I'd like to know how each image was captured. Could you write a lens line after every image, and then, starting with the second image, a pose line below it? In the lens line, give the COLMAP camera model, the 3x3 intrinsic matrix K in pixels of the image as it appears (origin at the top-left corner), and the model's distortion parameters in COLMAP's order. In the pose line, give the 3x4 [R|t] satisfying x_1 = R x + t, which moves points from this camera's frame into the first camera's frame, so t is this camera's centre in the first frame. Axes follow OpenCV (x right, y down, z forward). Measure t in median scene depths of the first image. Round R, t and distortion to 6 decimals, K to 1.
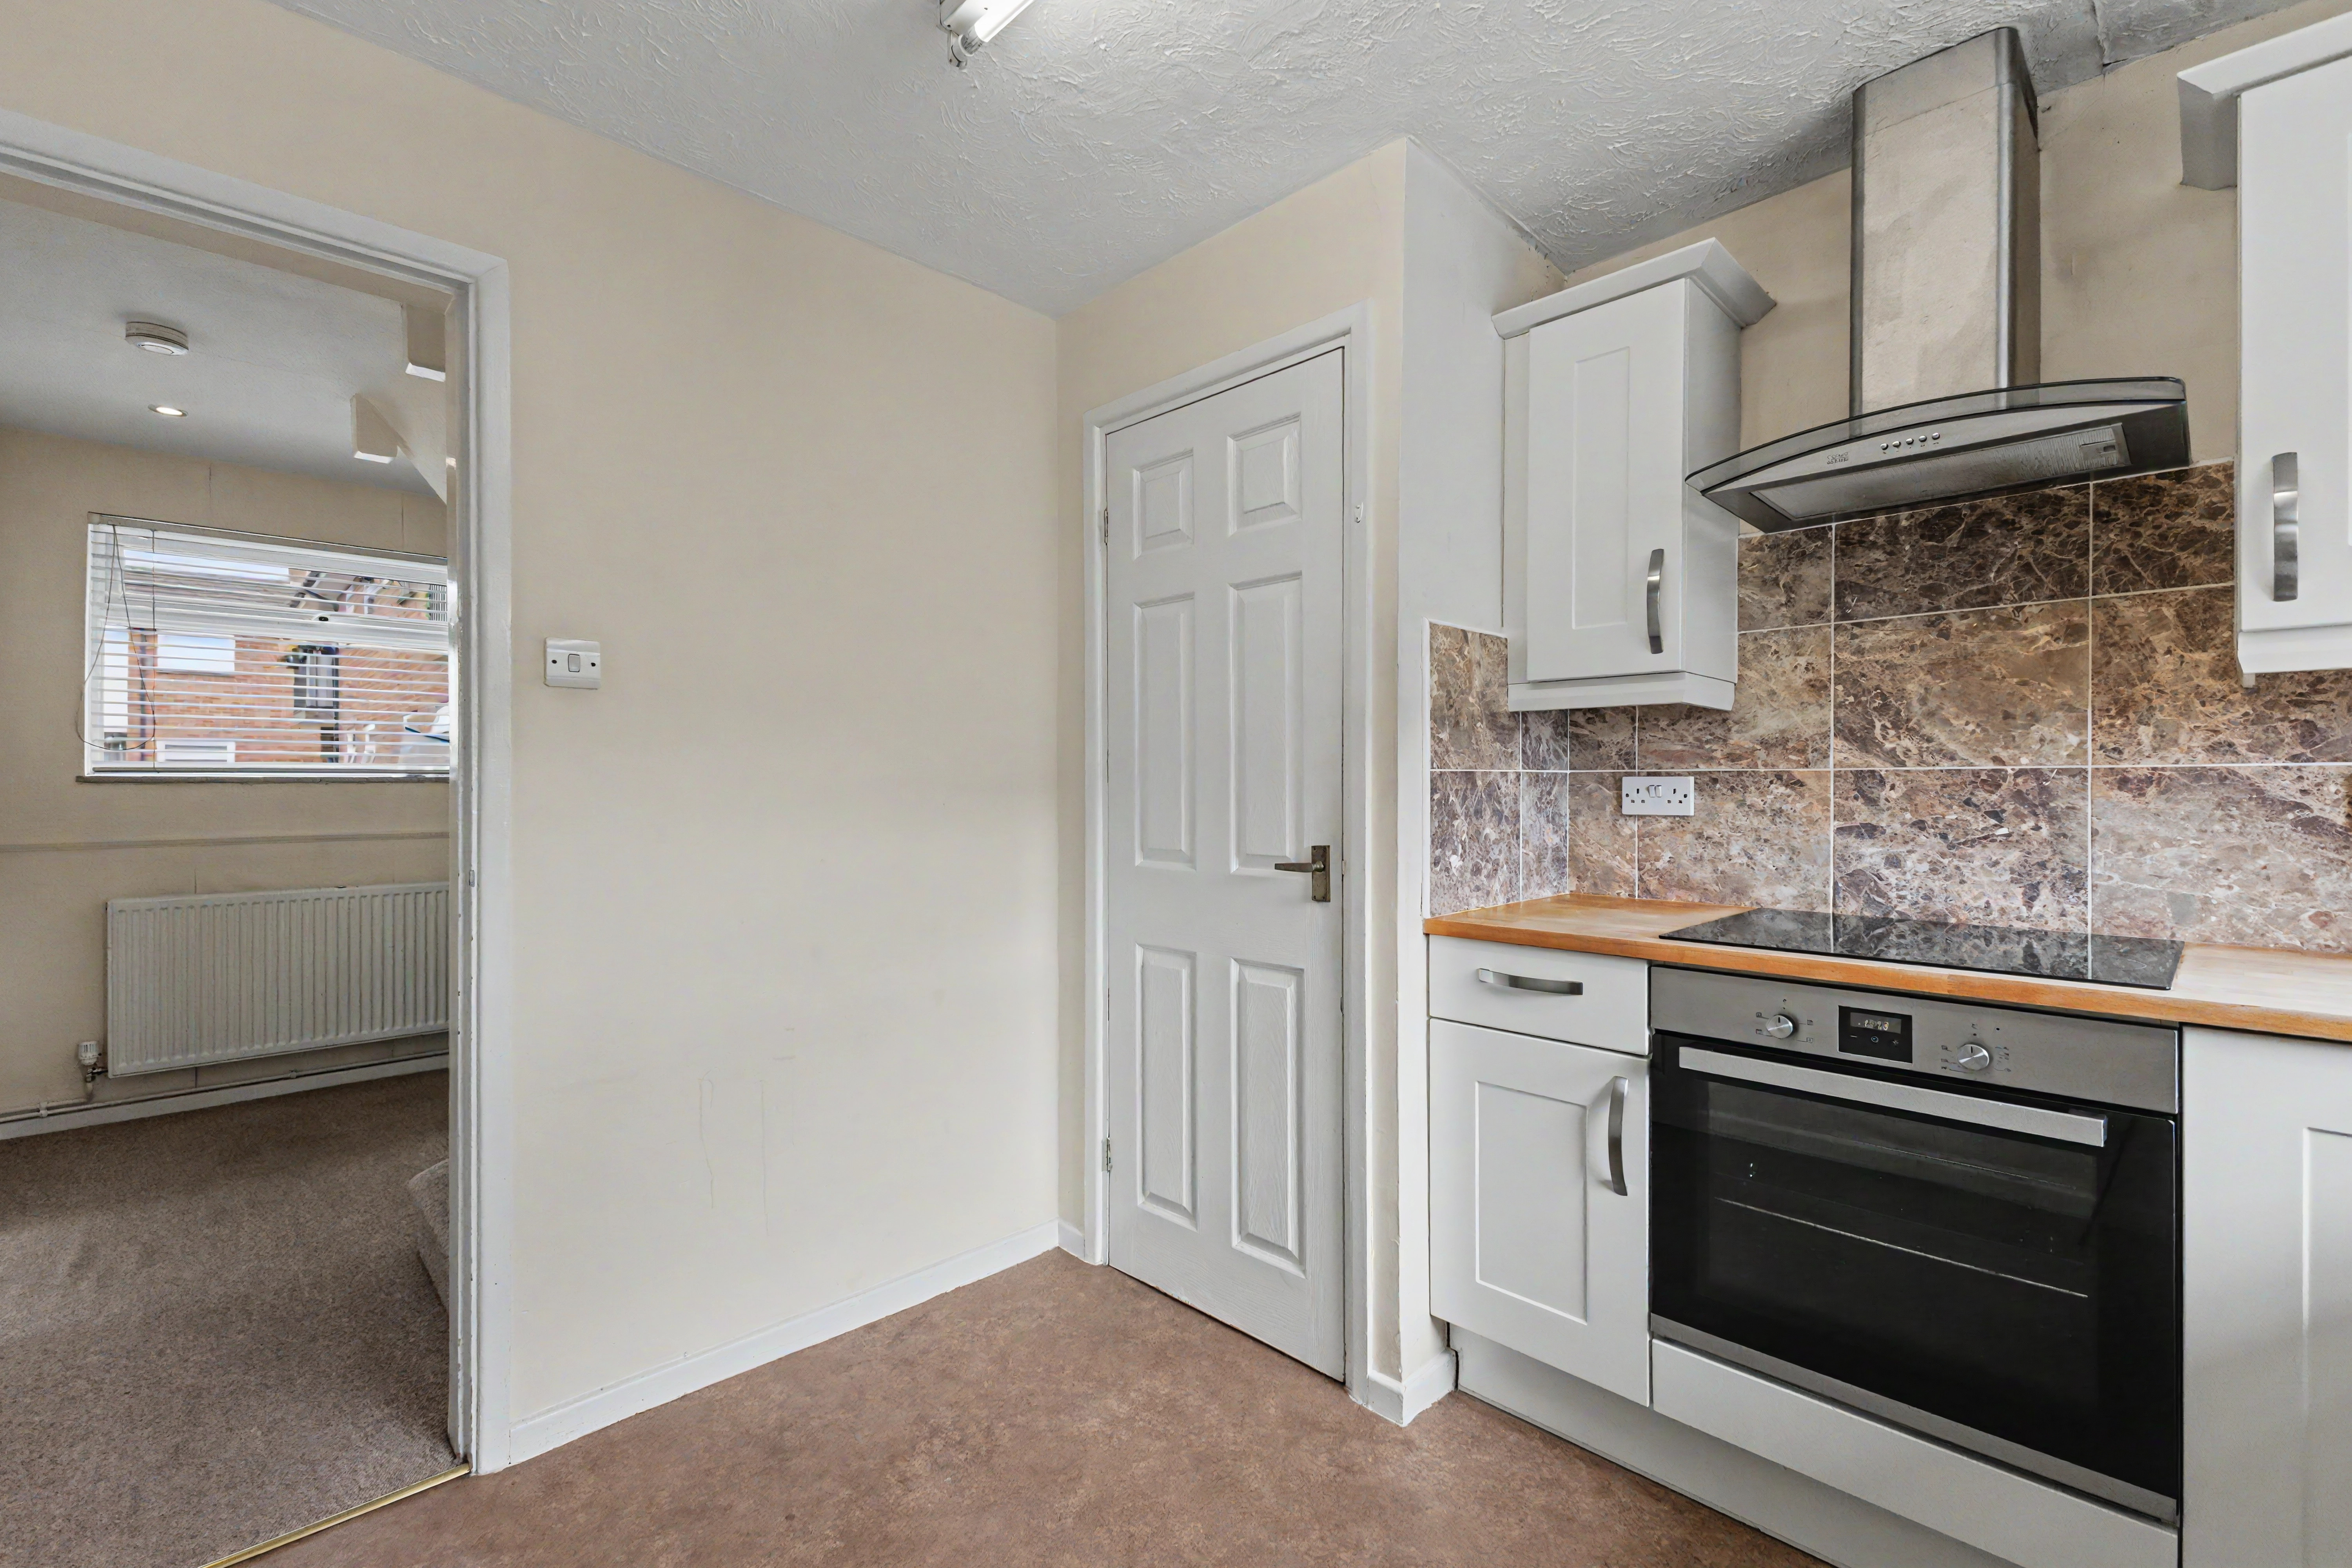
lens RADIAL K [[1022.0, 0, 1191.0], [0, 1022.0, 784.5], [0, 0, 1]] dist [0.009812, -0.000254]
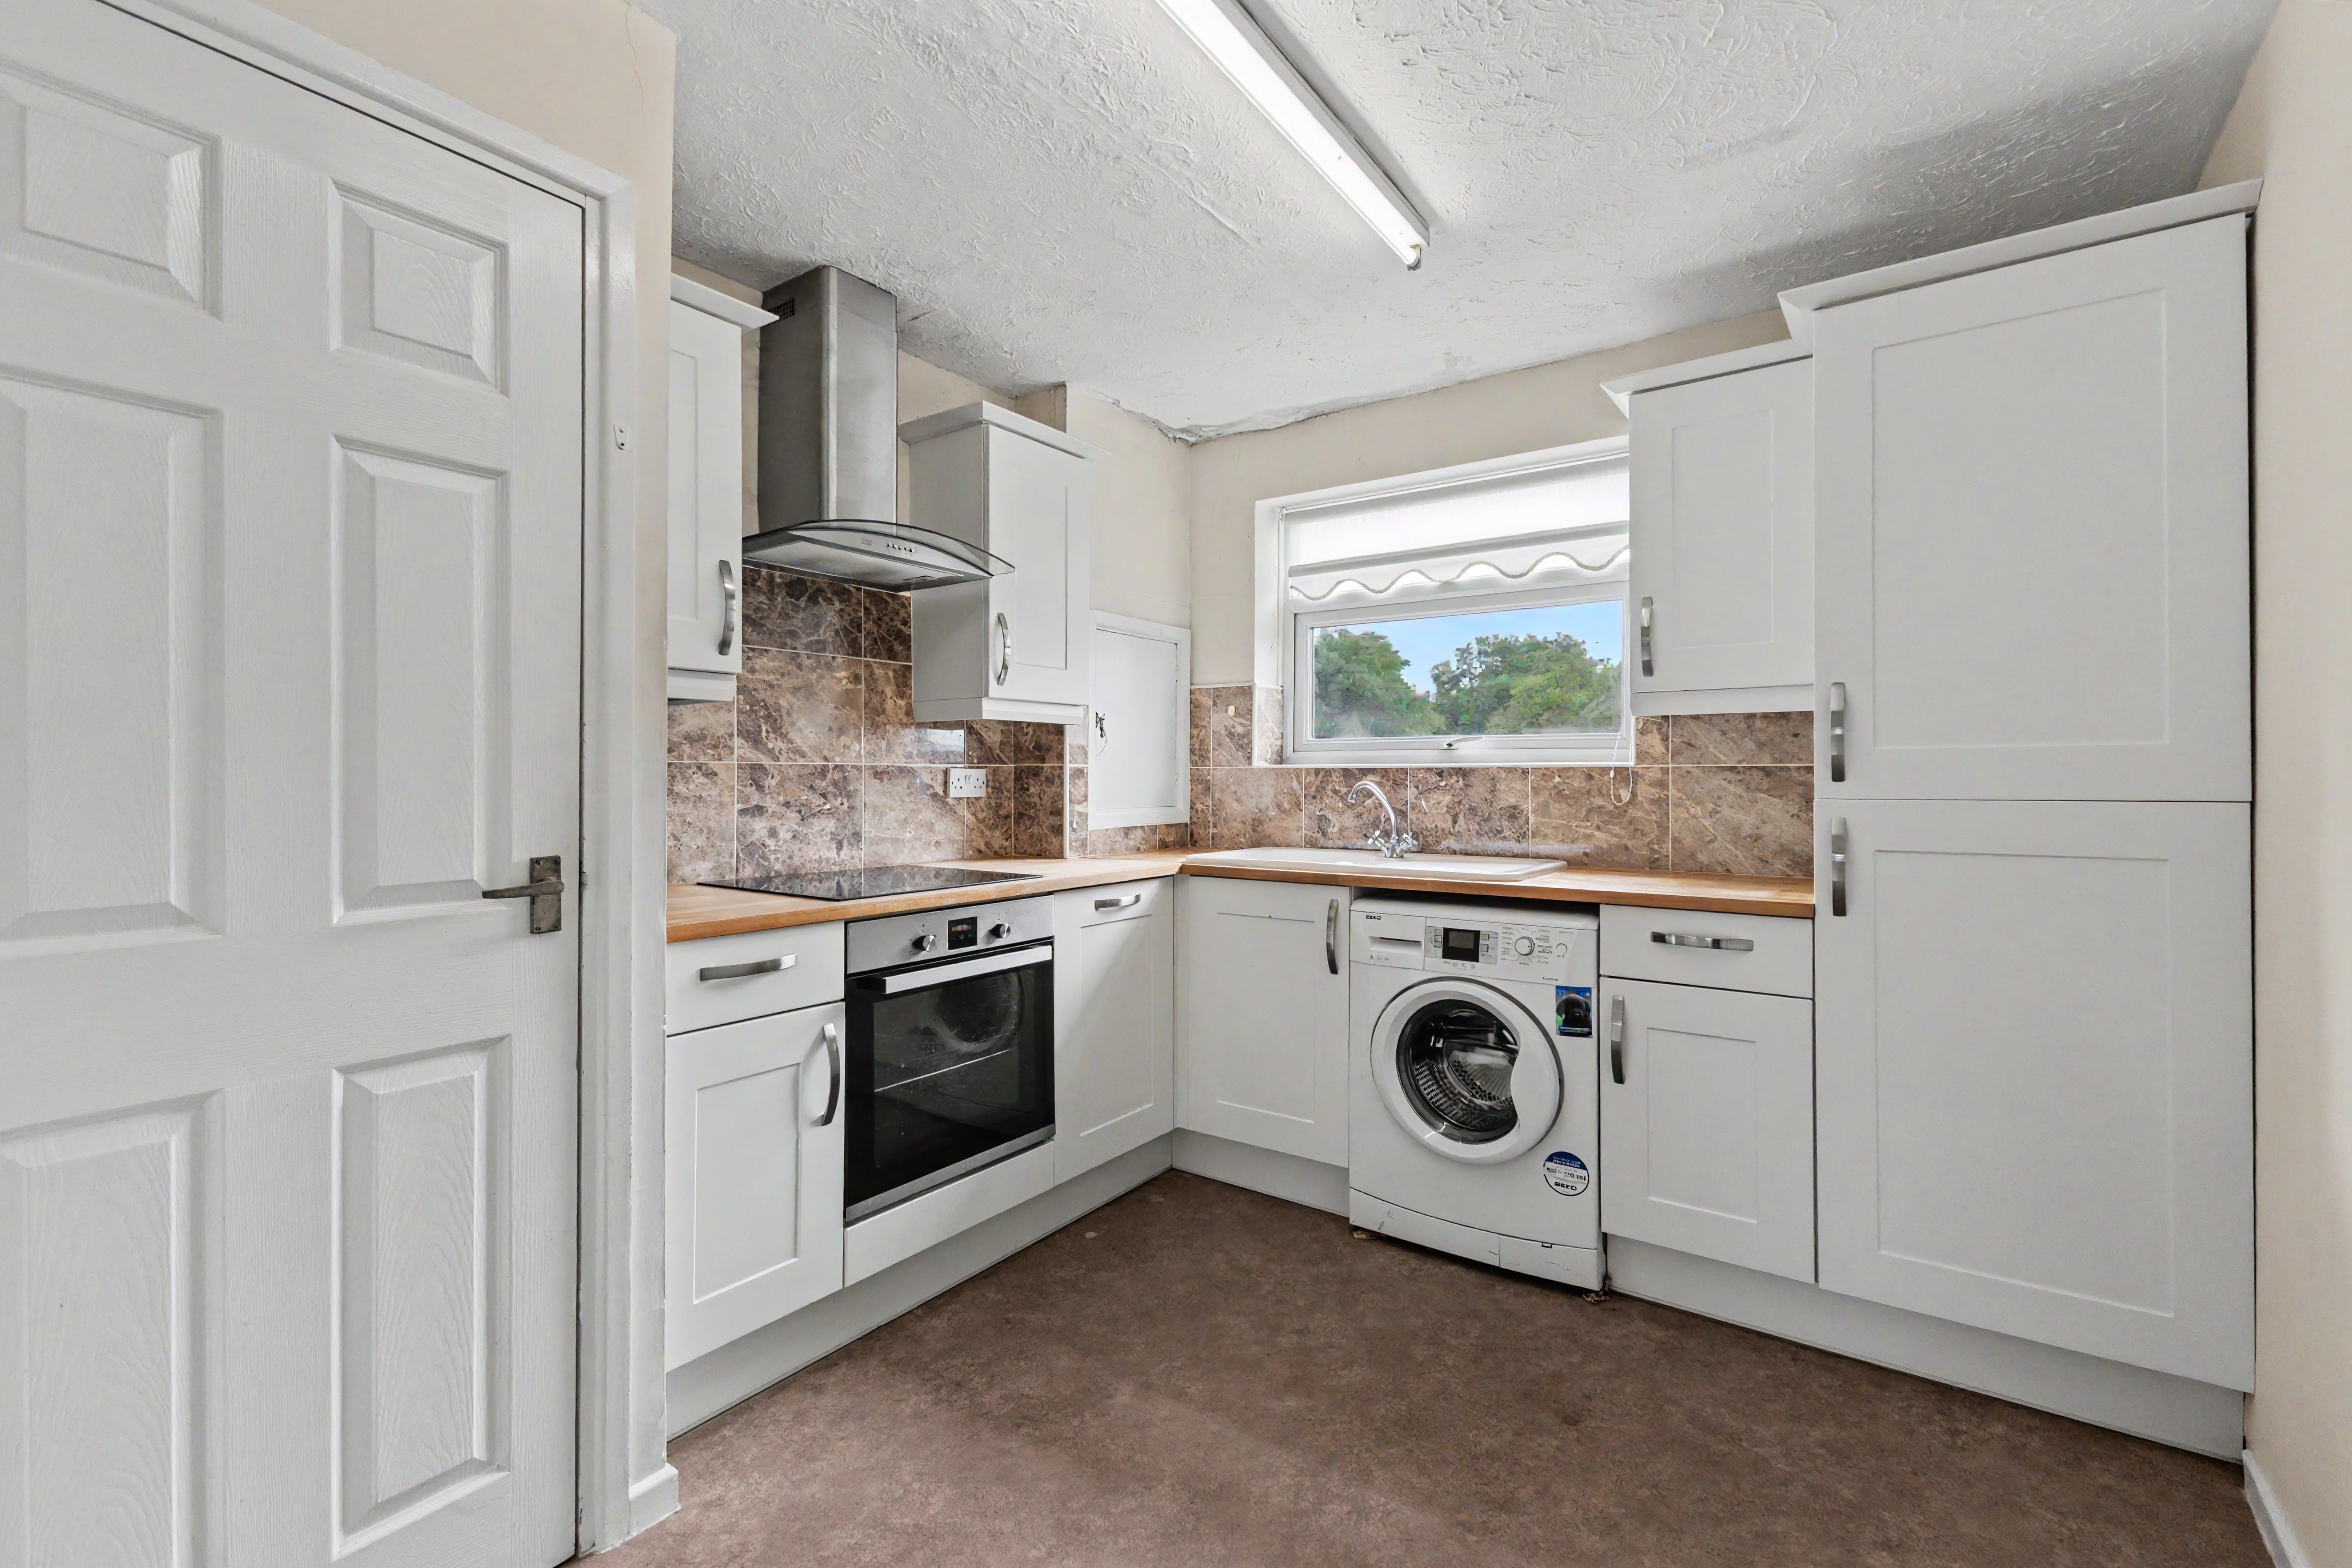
lens RADIAL K [[1022.0, 0, 1169.4], [0, 1022.0, 774.8], [0, 0, 1]] dist [0.009812, -0.000254]
pose [[-0.158204, 0.001280, 0.987406, -0.720845], [-0.000911, 0.999999, -0.001442, 0.001540], [-0.987406, -0.001128, -0.158203, 0.721157]]
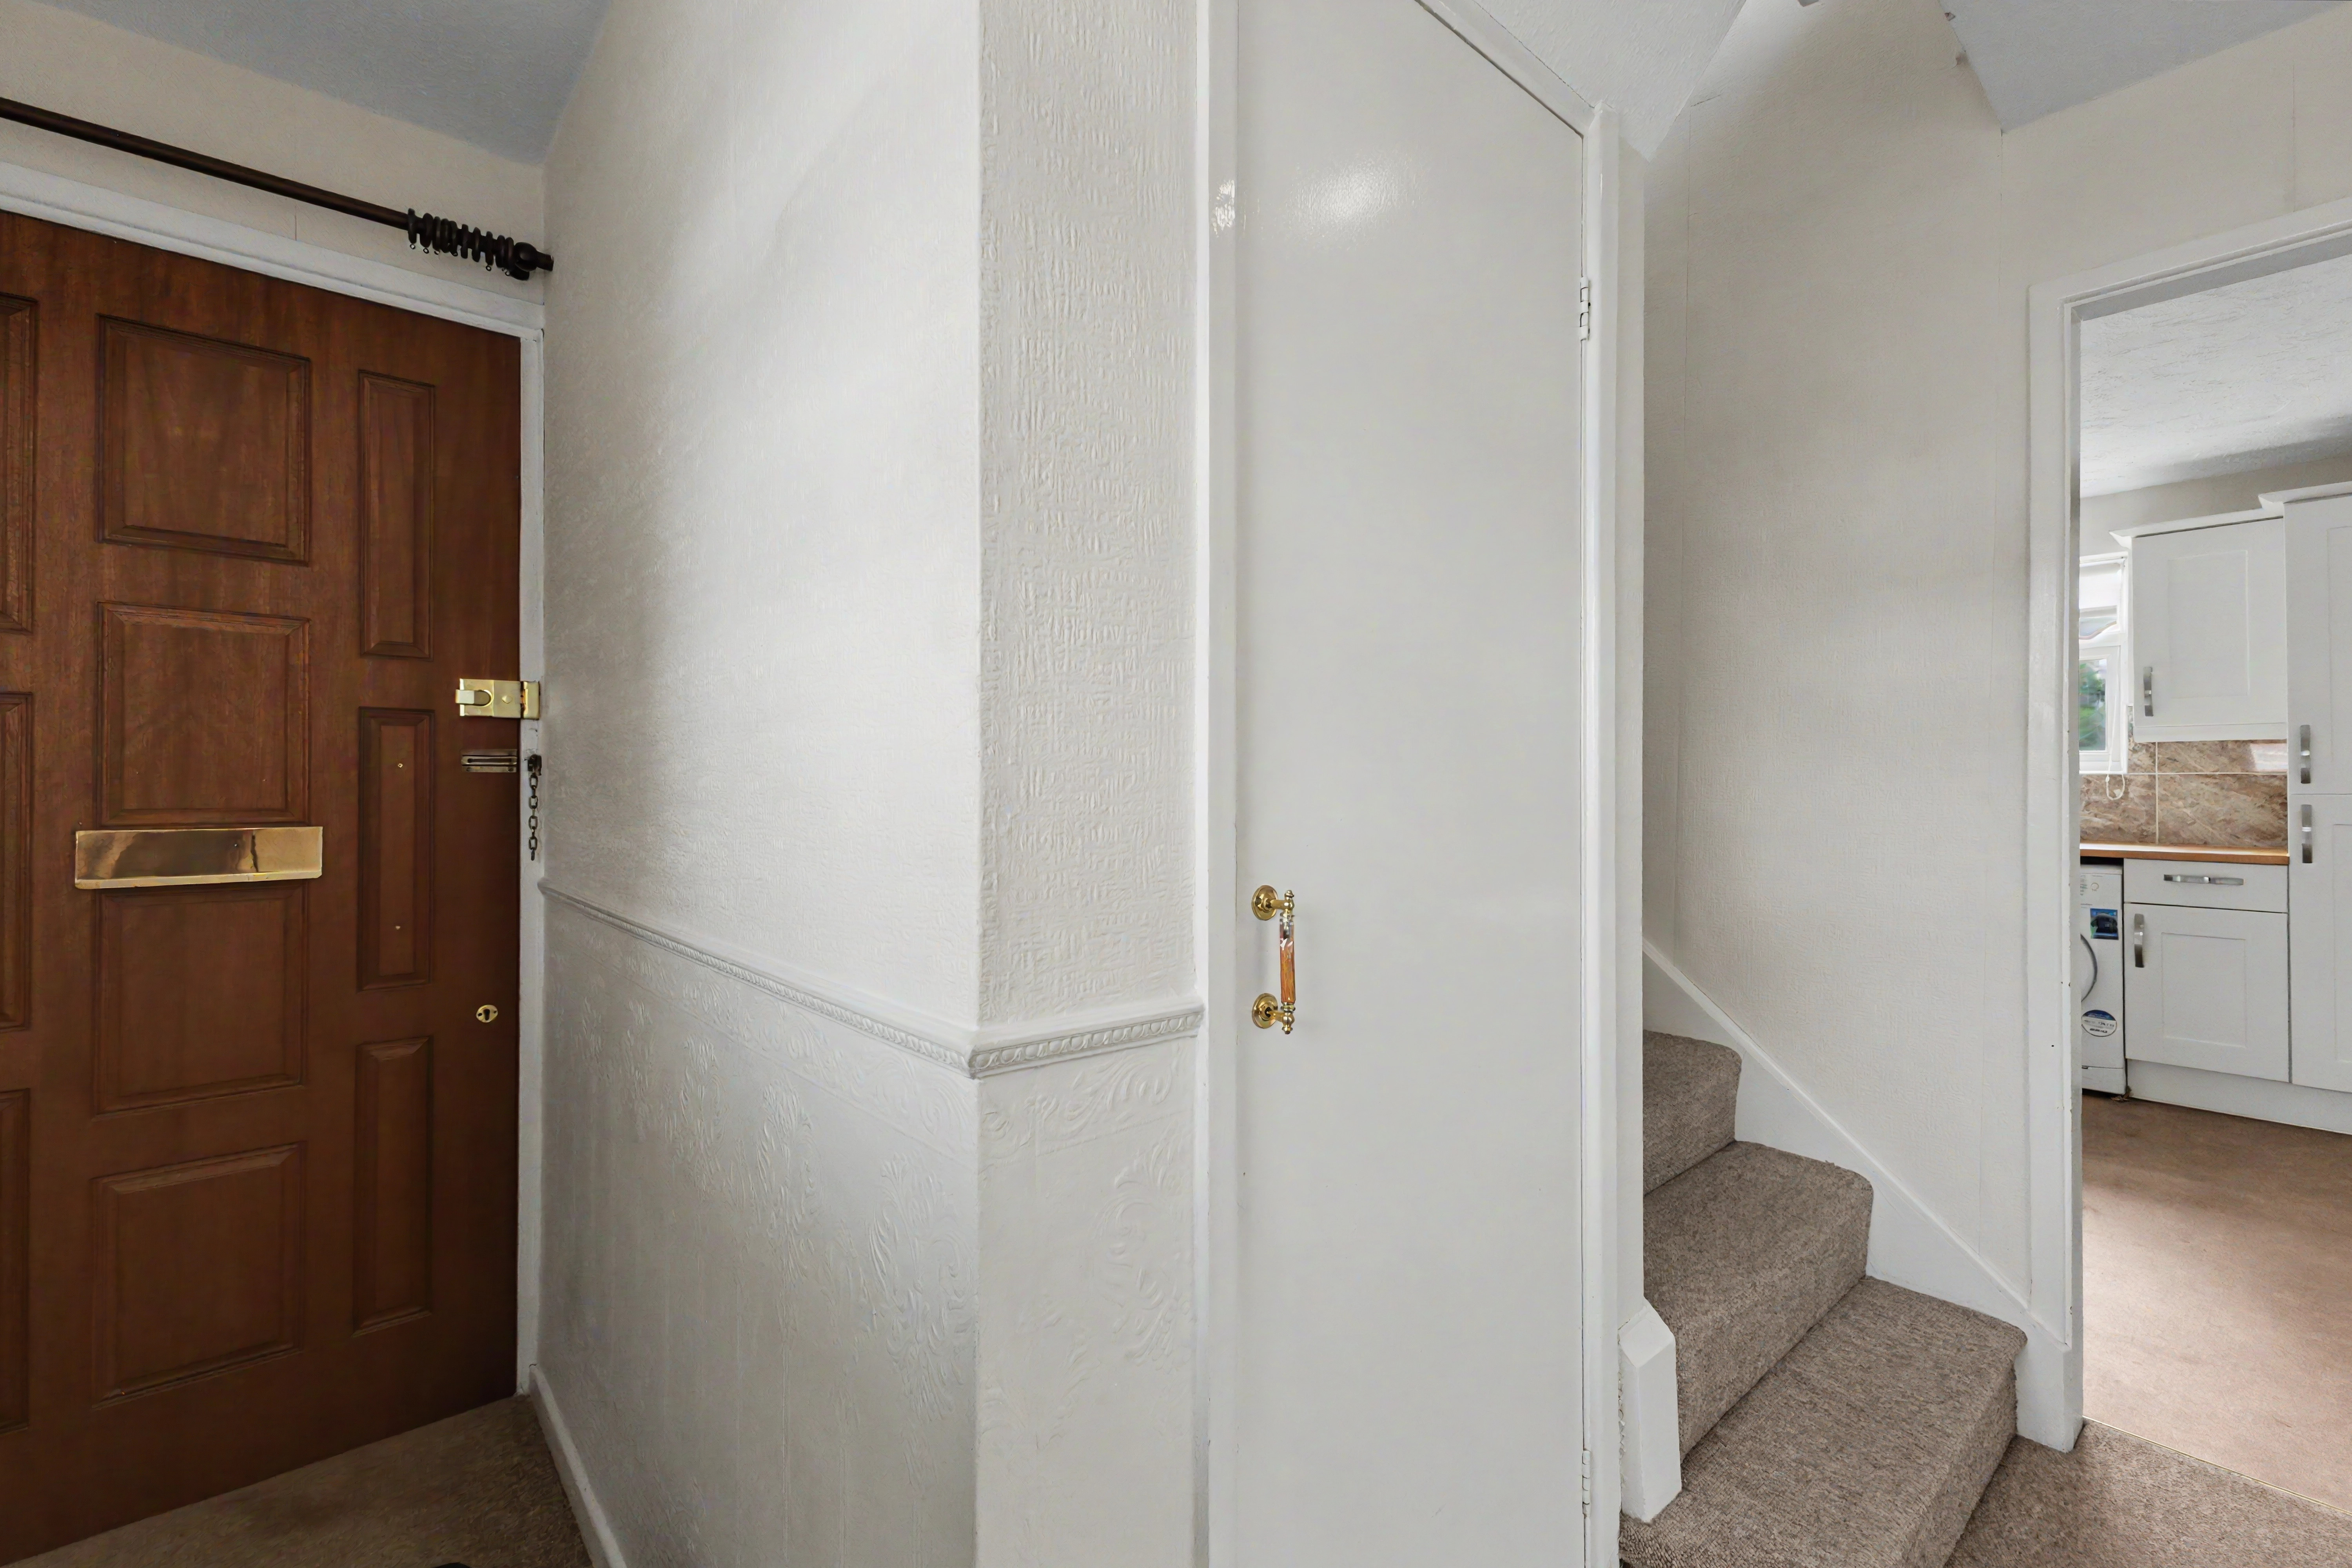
lens RADIAL K [[1022.0, 0, 1182.2], [0, 1022.0, 778.1], [0, 0, 1]] dist [0.009812, -0.000254]
pose [[0.051272, 0.002308, 0.998682, -1.700296], [0.000496, 0.999997, -0.002336, -0.000562], [-0.998685, 0.000615, 0.051271, 1.753587]]
